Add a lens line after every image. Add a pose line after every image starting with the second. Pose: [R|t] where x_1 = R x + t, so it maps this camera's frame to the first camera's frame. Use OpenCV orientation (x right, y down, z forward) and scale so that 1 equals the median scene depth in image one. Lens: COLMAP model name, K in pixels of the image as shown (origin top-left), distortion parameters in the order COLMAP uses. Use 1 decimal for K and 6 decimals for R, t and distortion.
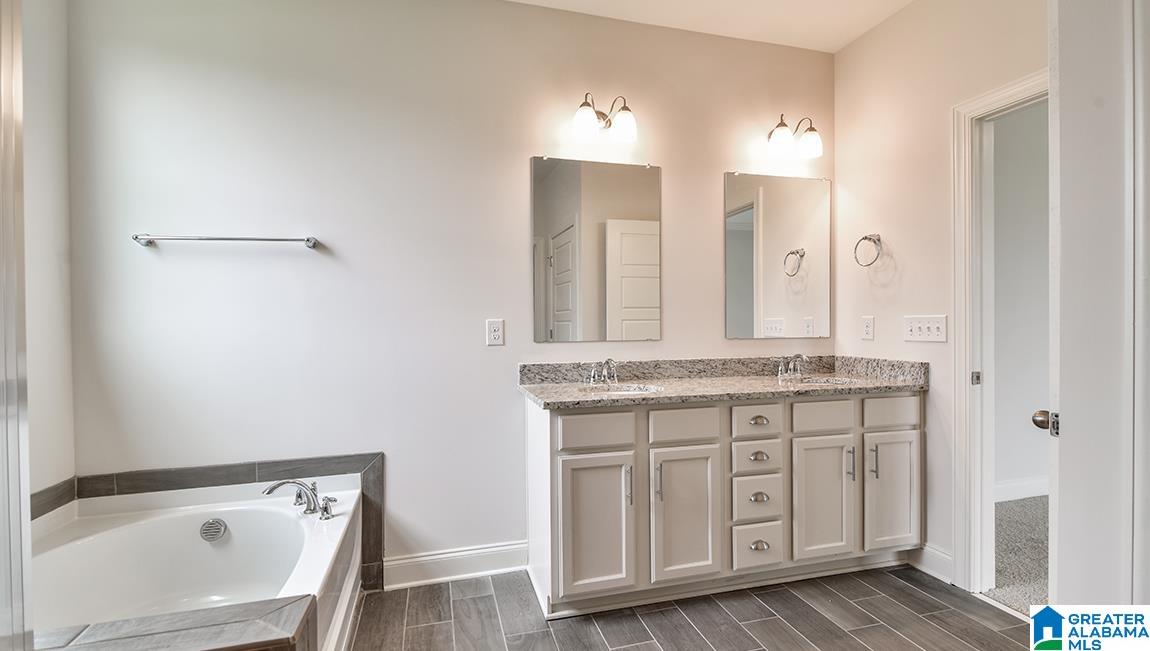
lens RADIAL K [[510.6, 0, 575.0], [0, 510.6, 325.5], [0, 0, 1]] dist [0.015764, -0.010002]
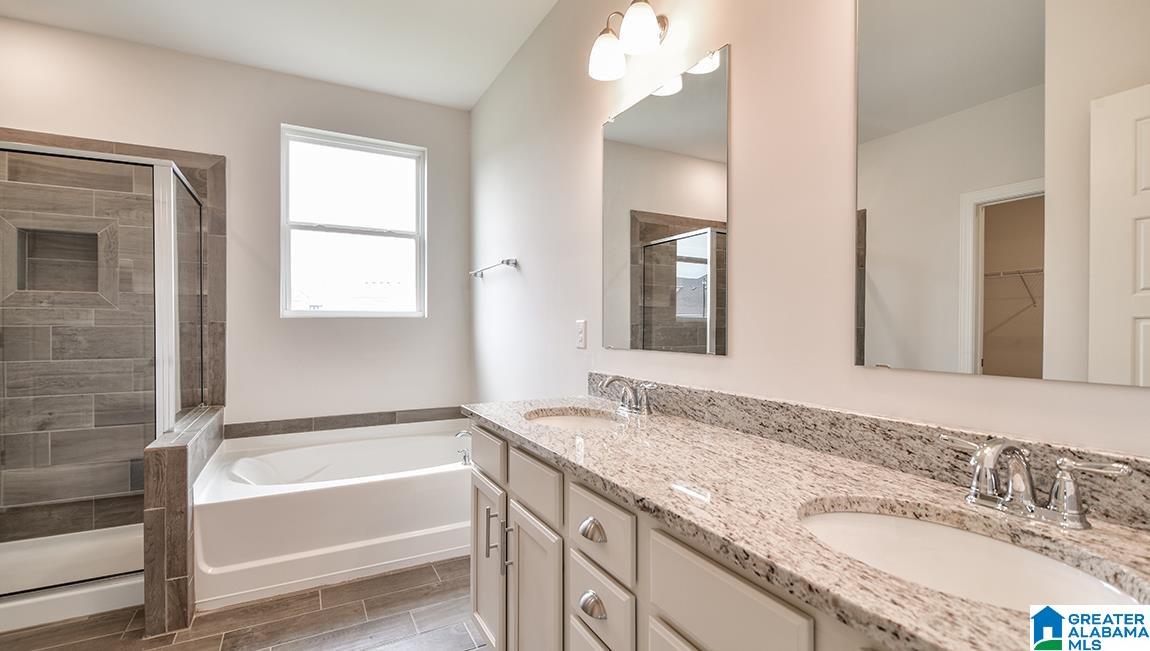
lens RADIAL K [[510.6, 0, 575.0], [0, 510.6, 325.5], [0, 0, 1]] dist [0.015764, -0.010002]
pose [[0.227934, 0.008819, -0.973637, 0.690422], [-0.011298, 0.999916, 0.006412, -0.007693], [0.973611, 0.009538, 0.228014, 0.727078]]
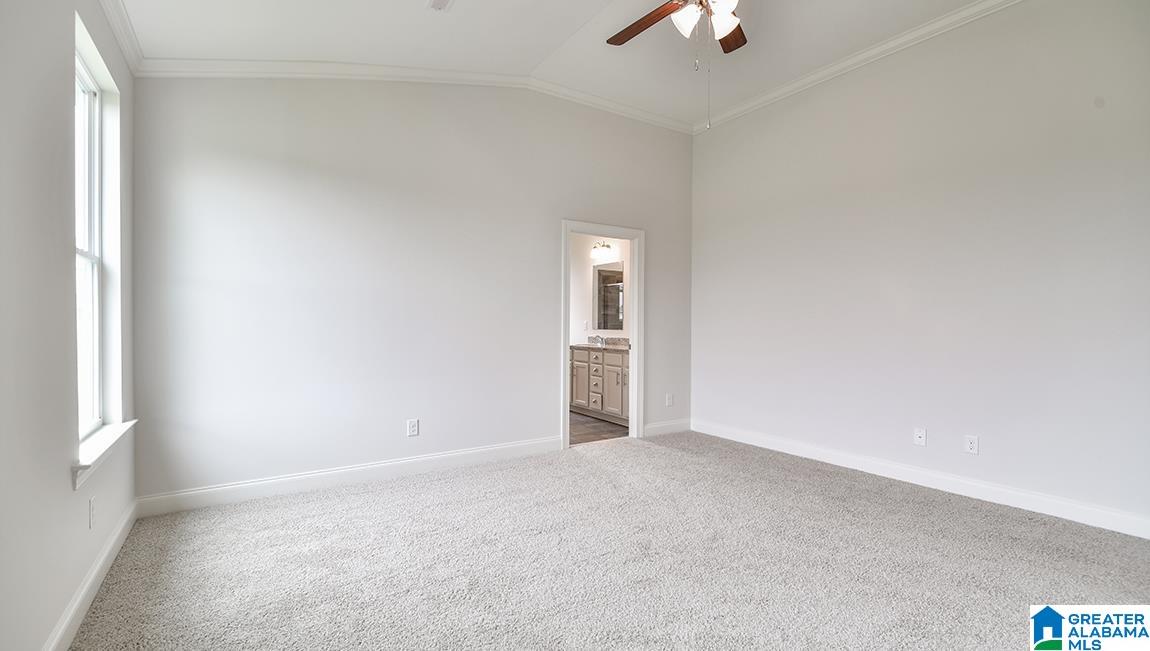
lens RADIAL K [[510.6, 0, 575.0], [0, 510.6, 325.5], [0, 0, 1]] dist [0.015764, -0.010002]
pose [[0.302654, 0.014045, -0.952997, 2.512079], [-0.014141, 0.999848, 0.010245, -0.013789], [0.952996, 0.010376, 0.302806, 0.031277]]
